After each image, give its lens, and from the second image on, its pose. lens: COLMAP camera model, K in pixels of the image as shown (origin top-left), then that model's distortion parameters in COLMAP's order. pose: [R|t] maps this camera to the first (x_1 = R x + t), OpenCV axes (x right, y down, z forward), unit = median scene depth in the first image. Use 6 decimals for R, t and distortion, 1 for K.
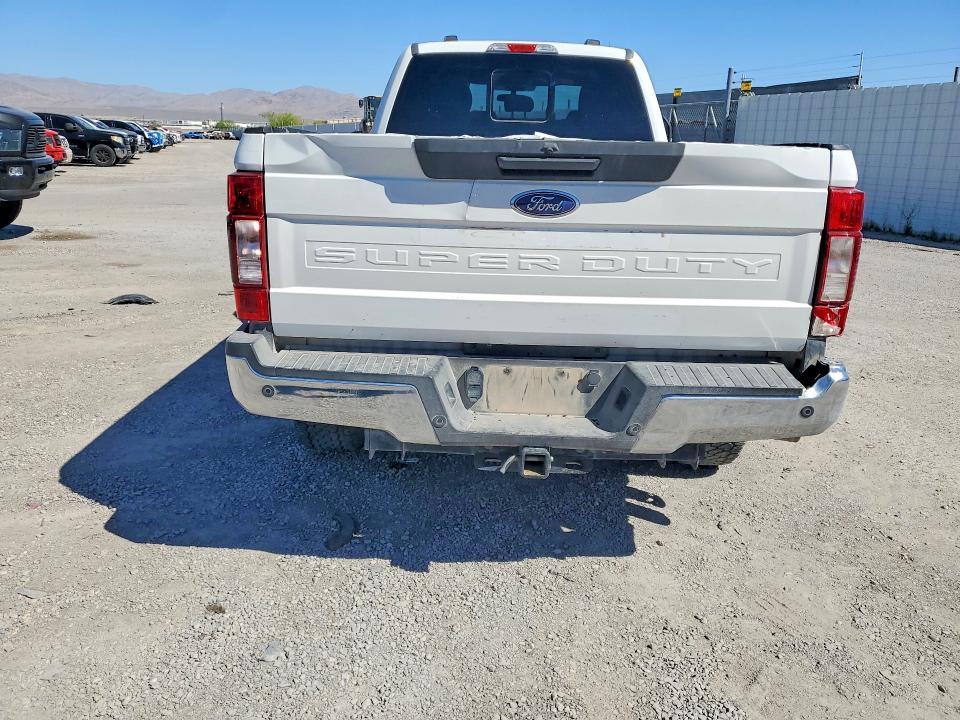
lens RADIAL K [[721.3, 0, 480.0], [0, 721.3, 360.0], [0, 0, 1]] dist [0.019684, -0.000187]
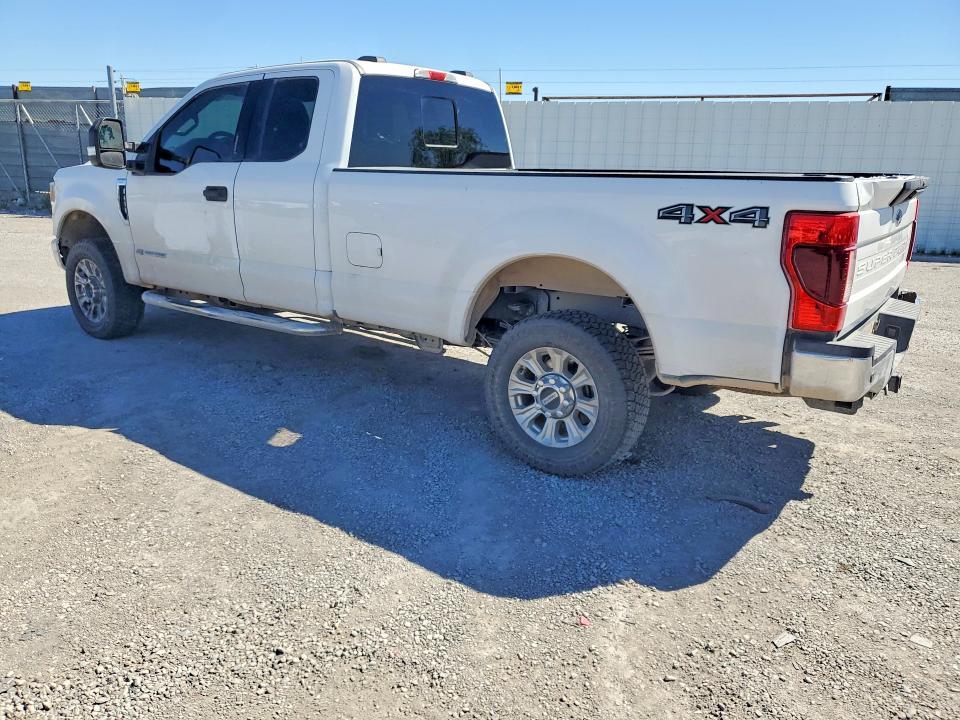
lens RADIAL K [[772.0, 0, 467.5], [0, 772.0, 357.3], [0, 0, 1]] dist [0.018165, 0.001064]
pose [[0.568155, -0.220191, 0.792916, -0.876031], [0.232518, 0.967230, 0.101989, -0.142696], [-0.789389, 0.126422, 0.600734, 0.346623]]
